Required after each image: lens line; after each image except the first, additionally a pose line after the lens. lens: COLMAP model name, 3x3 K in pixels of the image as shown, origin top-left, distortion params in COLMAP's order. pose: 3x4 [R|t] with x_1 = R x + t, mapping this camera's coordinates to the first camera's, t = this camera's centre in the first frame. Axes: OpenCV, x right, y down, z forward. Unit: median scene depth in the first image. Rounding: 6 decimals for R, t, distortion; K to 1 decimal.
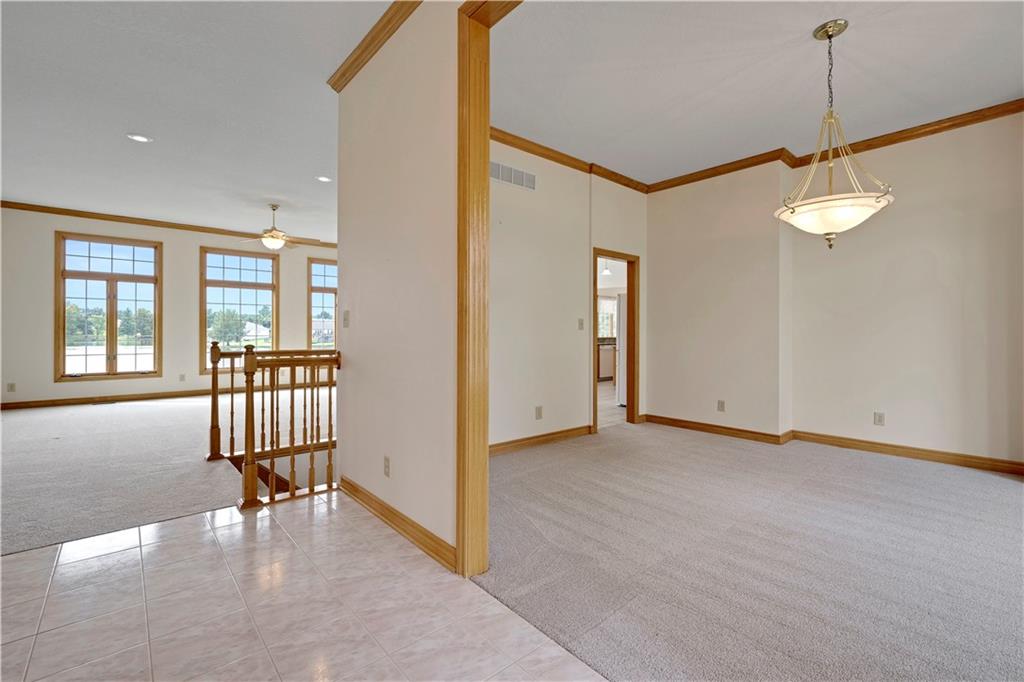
lens RADIAL K [[433.2, 0, 514.5], [0, 433.2, 335.0], [0, 0, 1]] dist [0.002293, 0.000352]
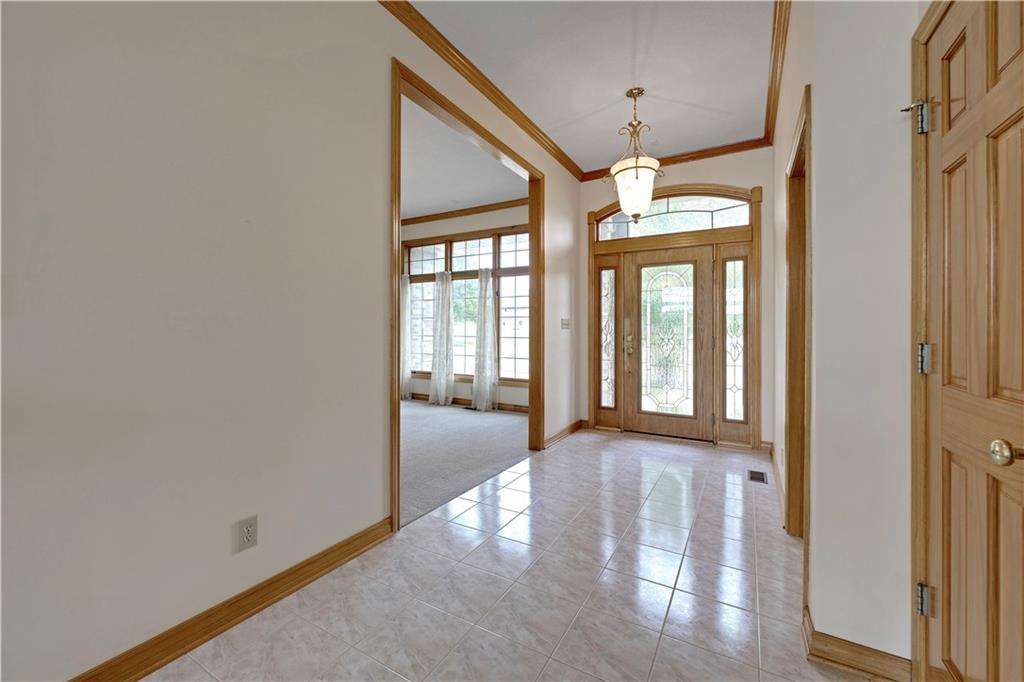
lens RADIAL K [[405.4, 0, 514.3], [0, 405.4, 332.4], [0, 0, 1]] dist [0.000237, 0.000014]
pose [[-0.313073, -0.005171, 0.949715, -1.228424], [0.007655, 0.999939, 0.007968, 0.009807], [-0.949698, 0.009765, -0.313015, 1.007285]]
